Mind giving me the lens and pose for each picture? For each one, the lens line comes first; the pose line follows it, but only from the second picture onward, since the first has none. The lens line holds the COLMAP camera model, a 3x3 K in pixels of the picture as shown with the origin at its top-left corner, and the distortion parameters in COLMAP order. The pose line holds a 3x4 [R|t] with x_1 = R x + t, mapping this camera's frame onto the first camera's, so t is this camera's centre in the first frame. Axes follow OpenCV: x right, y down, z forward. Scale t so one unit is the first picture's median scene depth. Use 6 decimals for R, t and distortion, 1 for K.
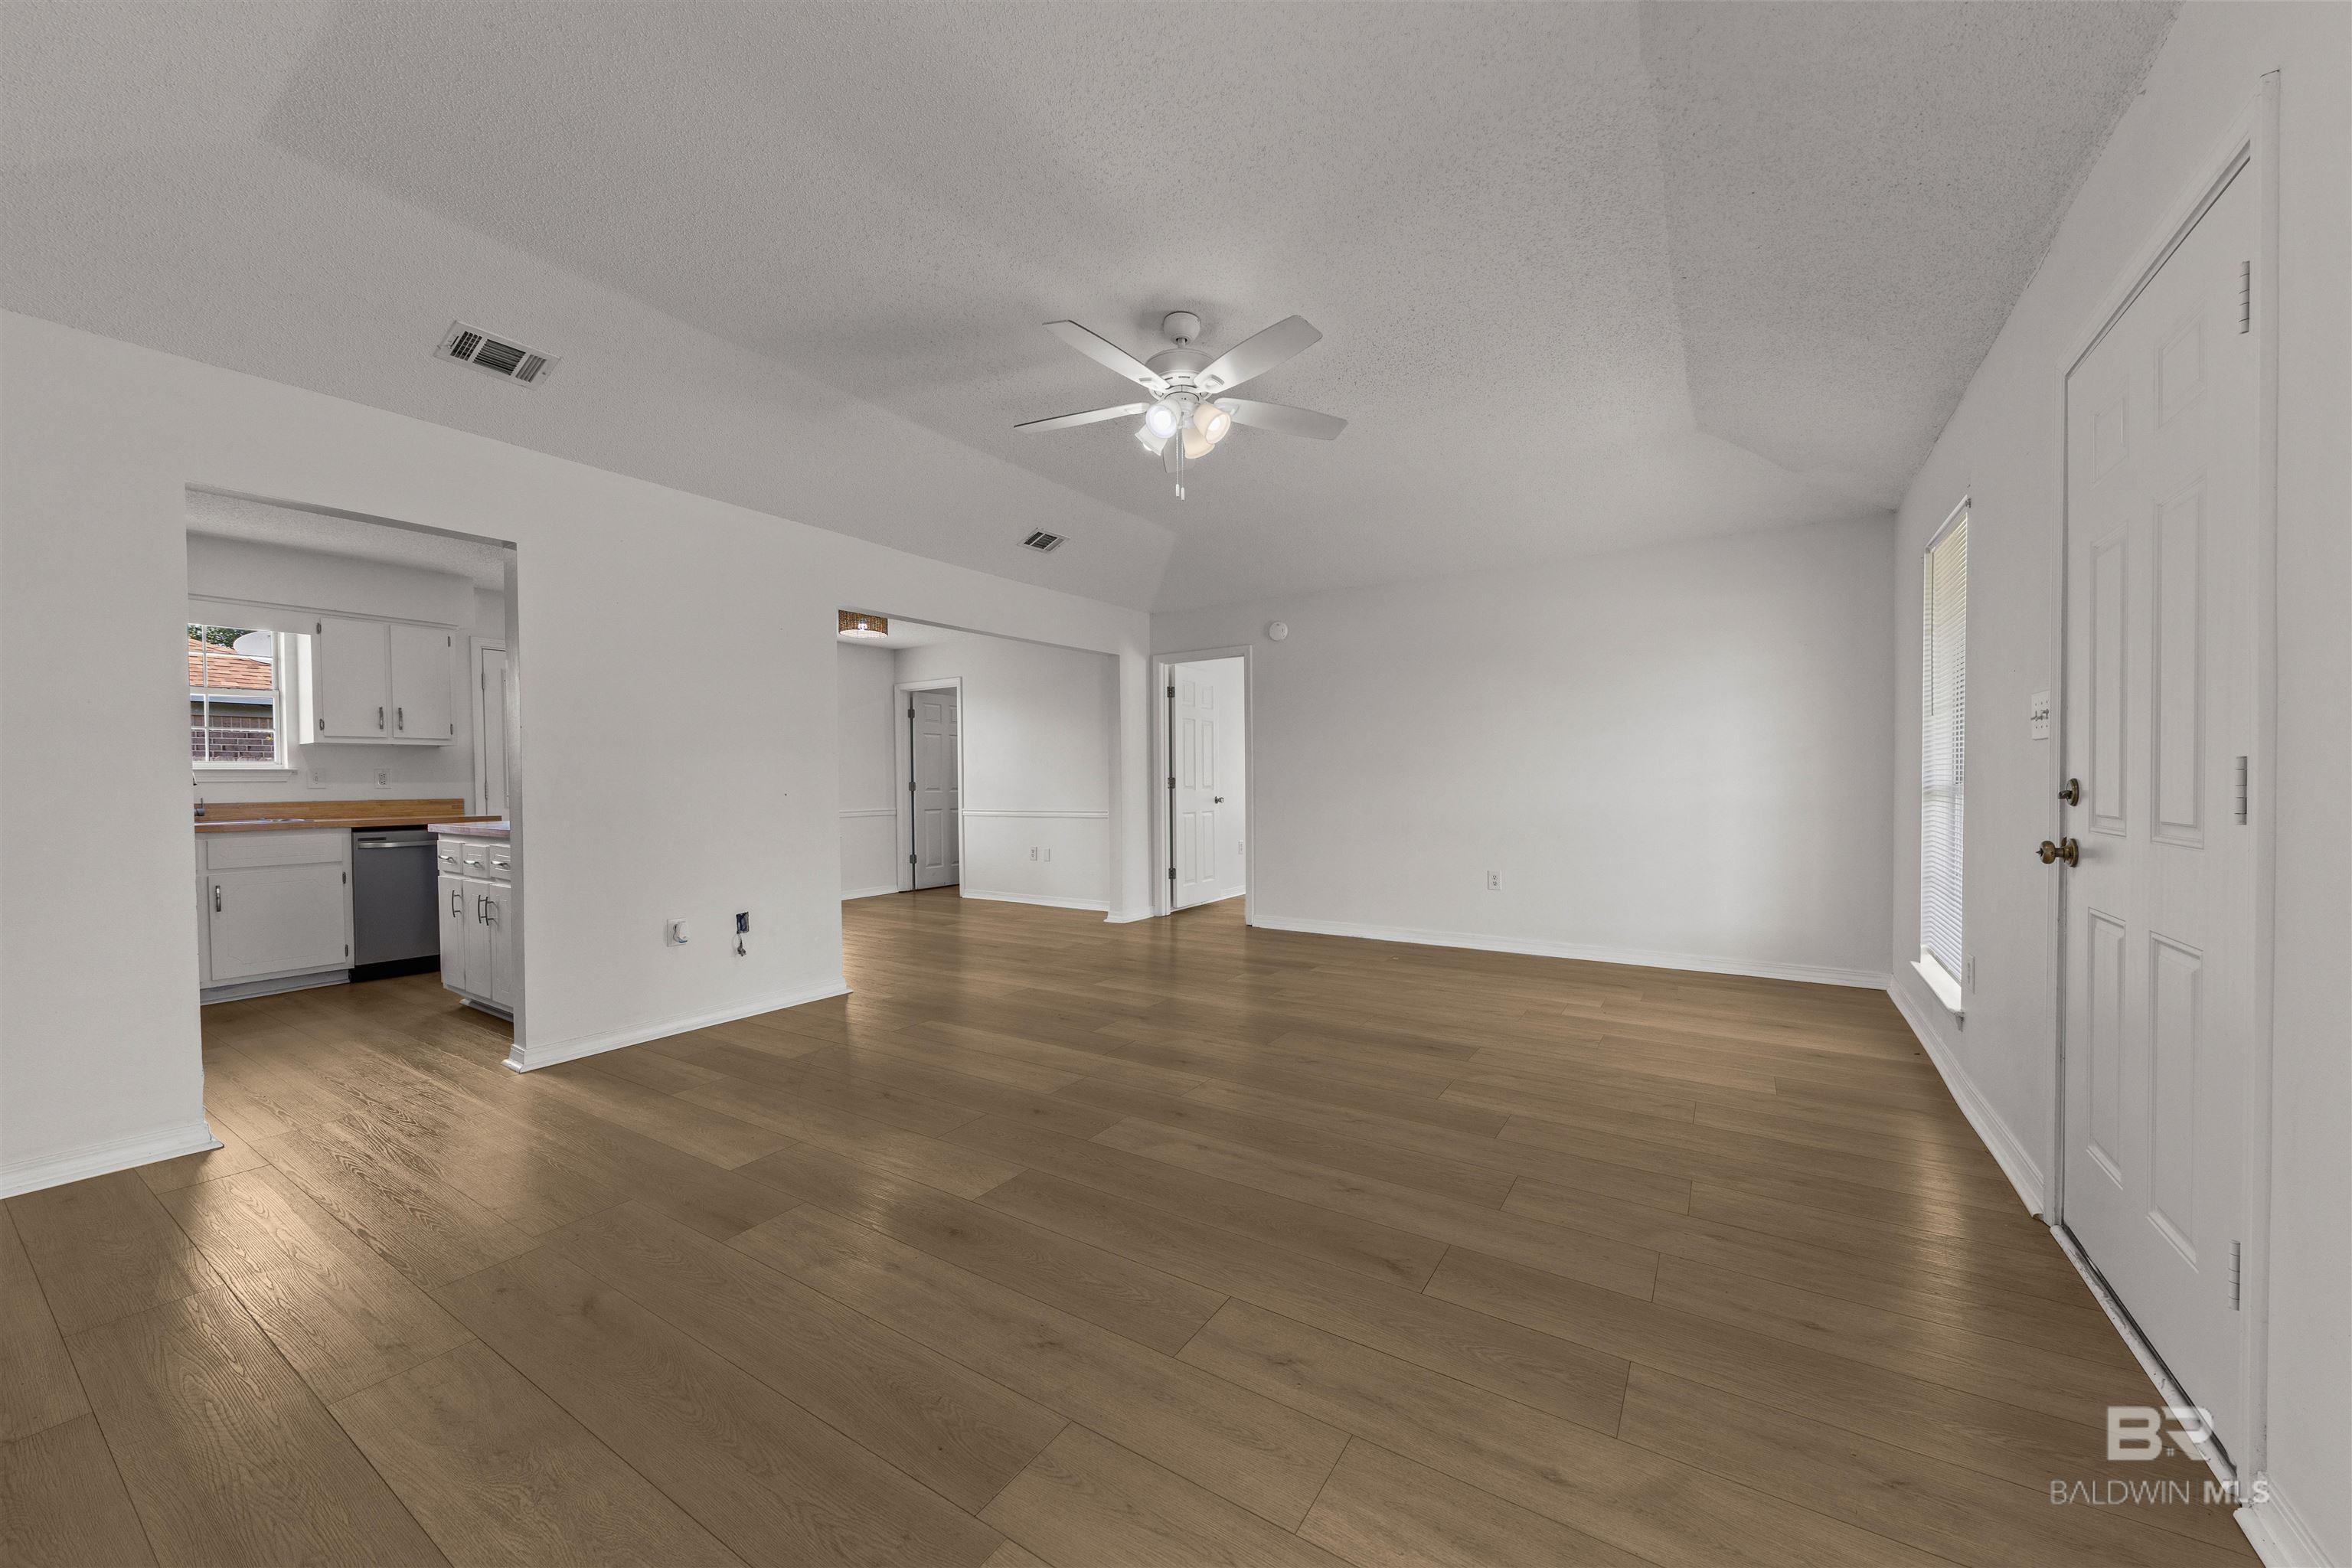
lens RADIAL K [[868.8, 0, 1182.9], [0, 868.8, 788.3], [0, 0, 1]] dist [0.001718, 0.000054]
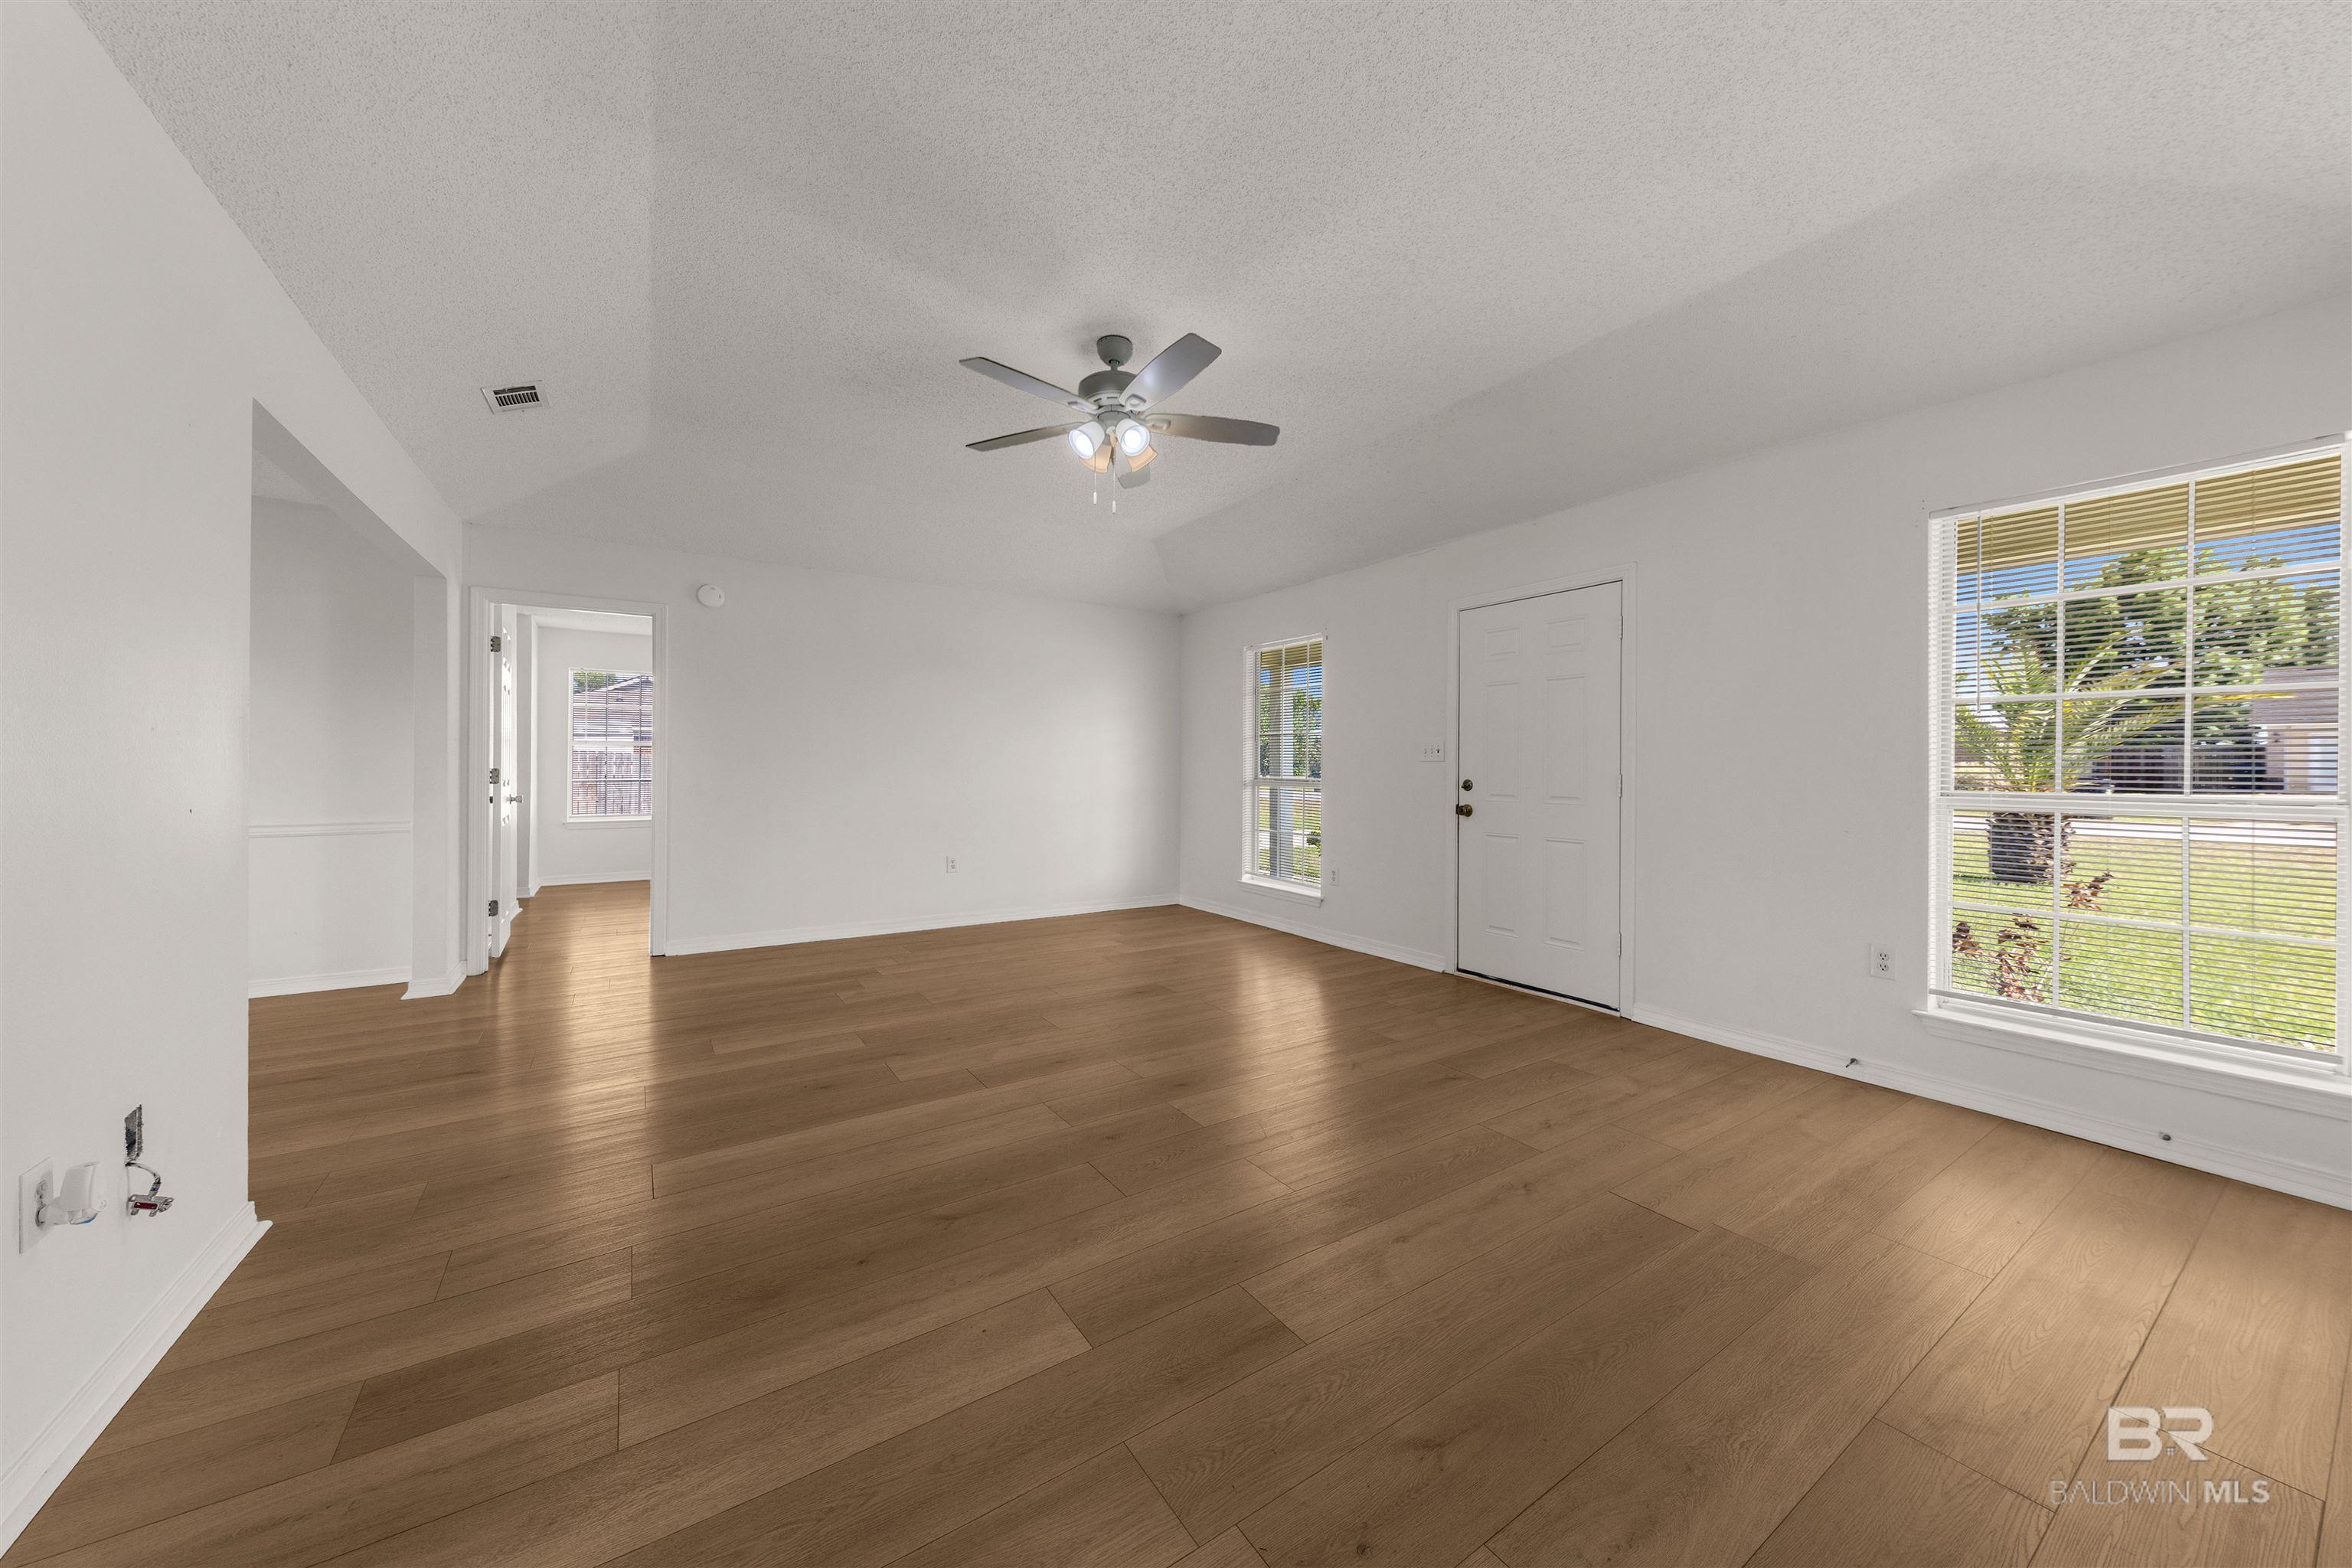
lens RADIAL K [[816.5, 0, 1184.0], [0, 816.5, 773.9], [0, 0, 1]] dist [0.006513, 0.000009]
pose [[0.400814, 0.000952, 0.916159, -1.277488], [0.000784, 0.999999, -0.001382, -0.023537], [-0.916159, 0.001272, 0.400813, 0.781802]]
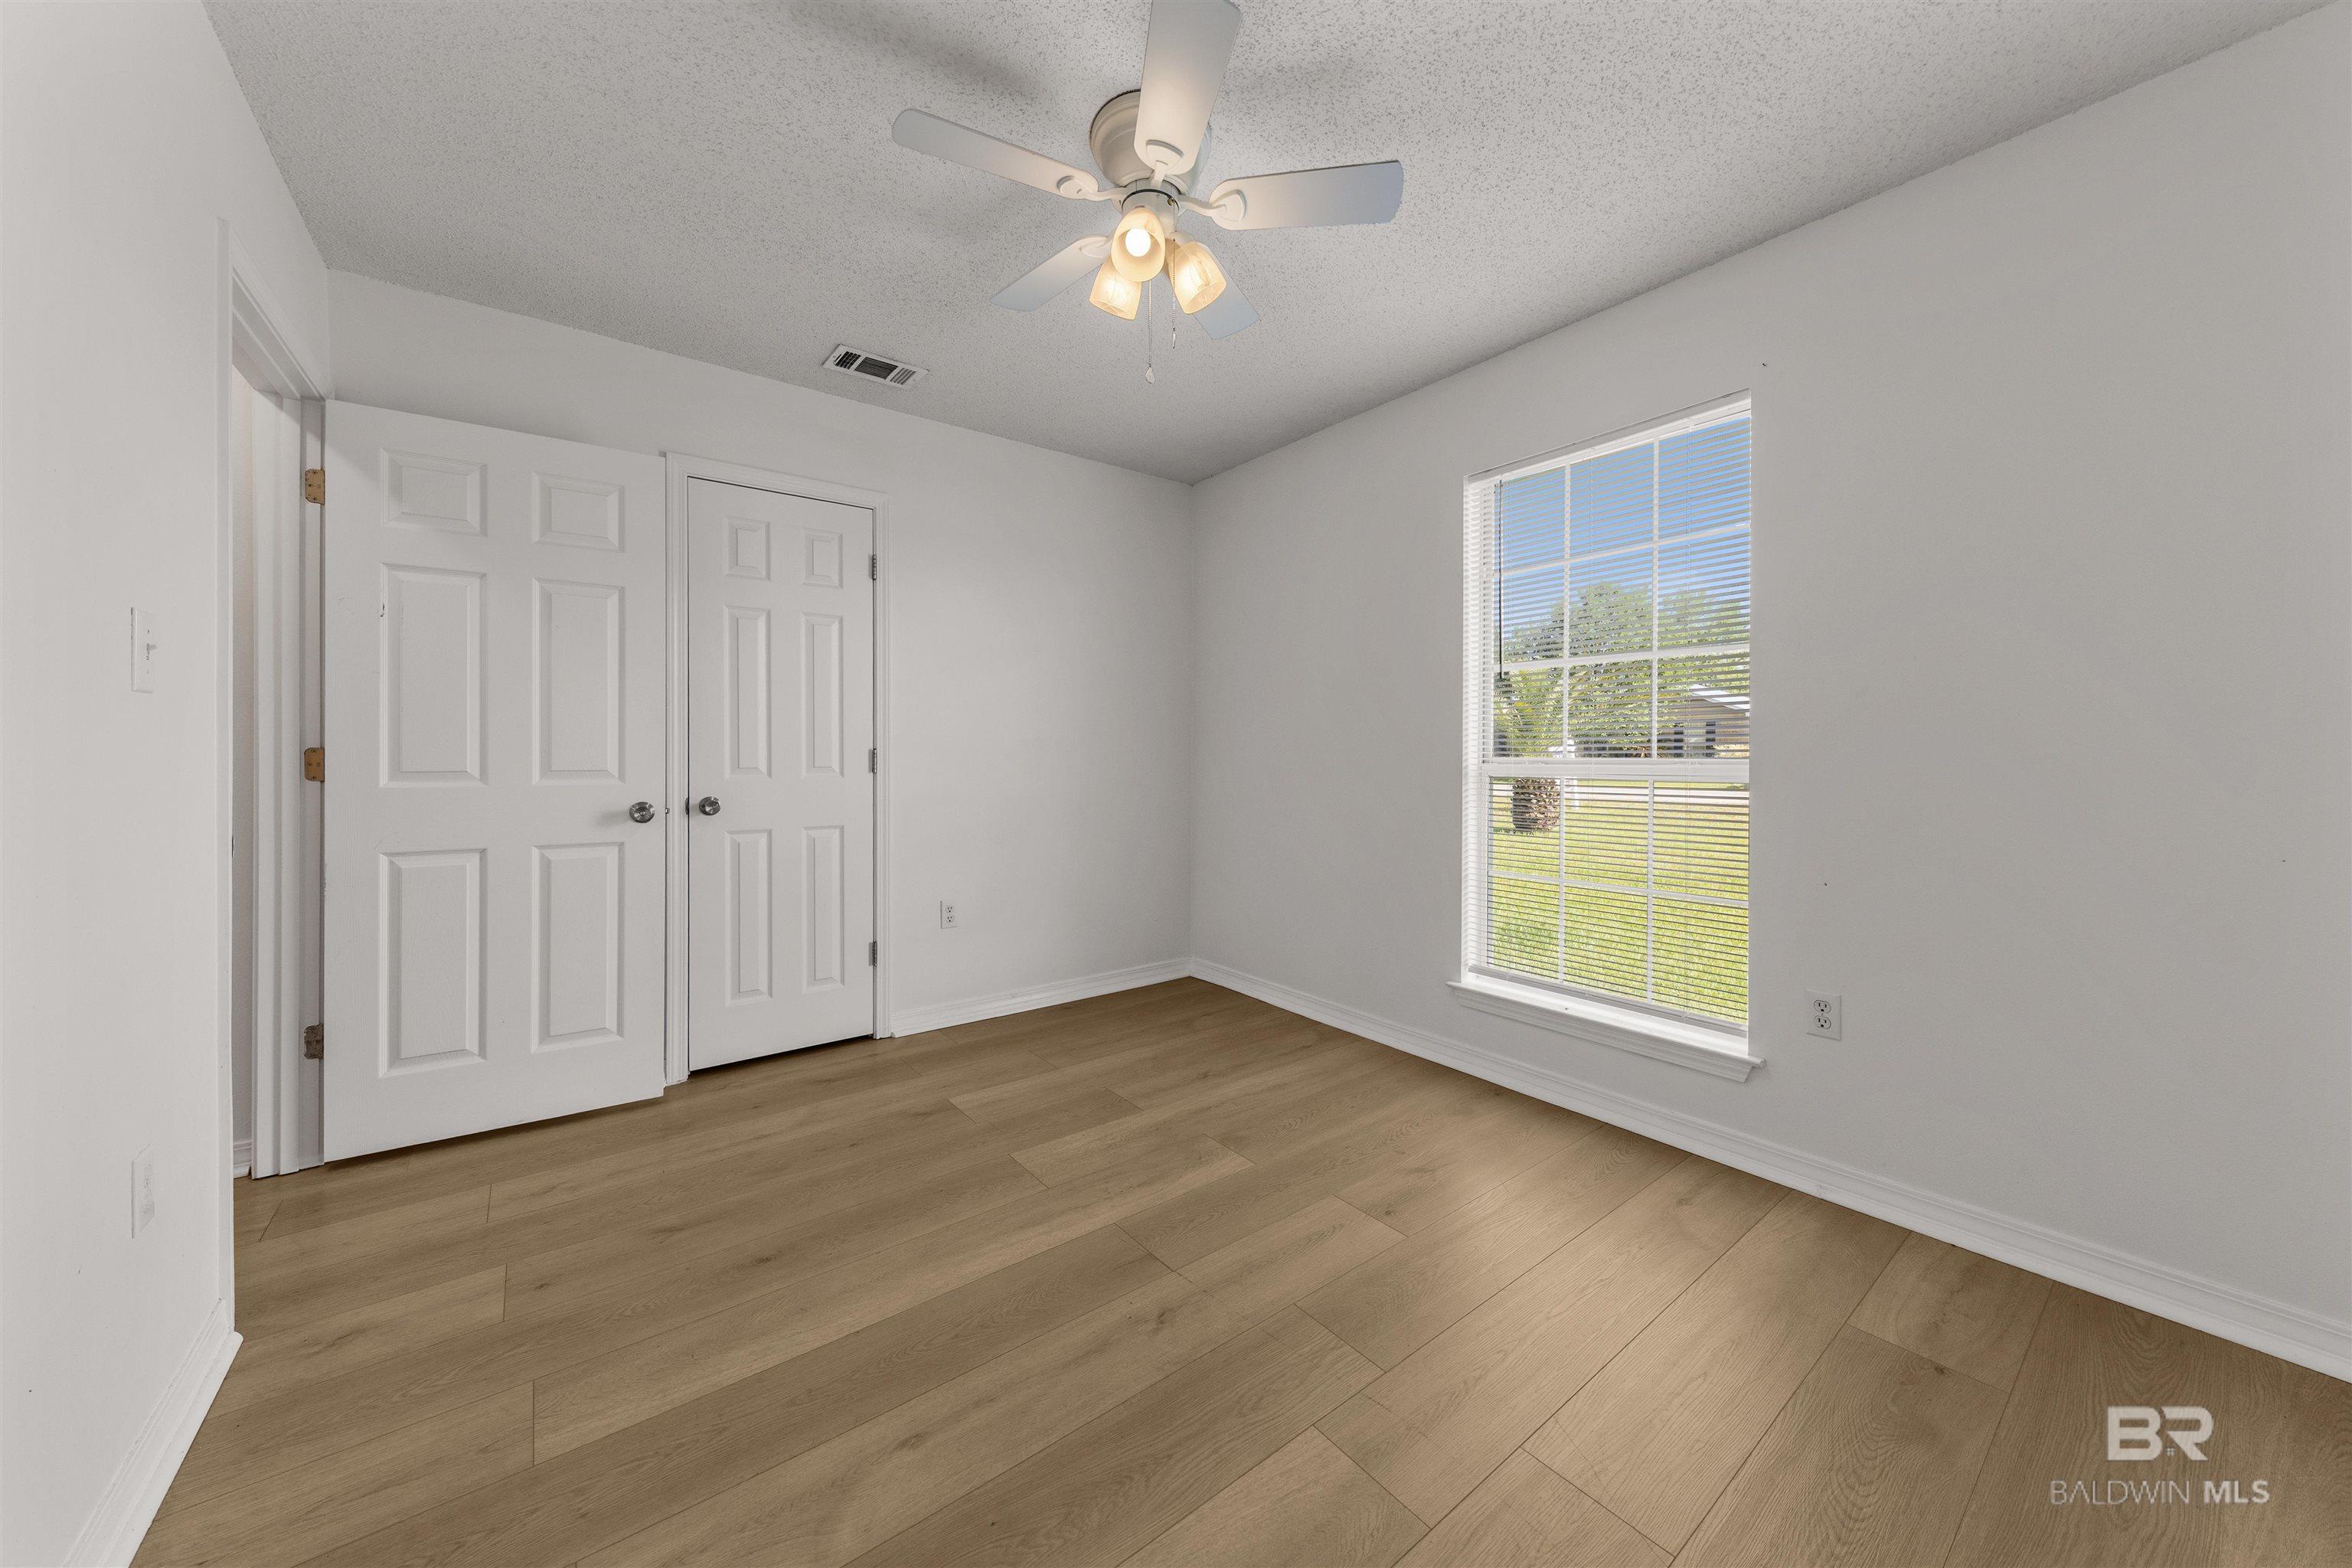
lens RADIAL K [[816.5, 0, 1170.9], [0, 816.5, 762.8], [0, 0, 1]] dist [0.006513, 0.000009]
pose [[0.350456, -0.006543, 0.936556, -1.170358], [0.014950, 0.999887, 0.001391, -0.015280], [-0.936460, 0.013514, 0.350515, 0.587001]]
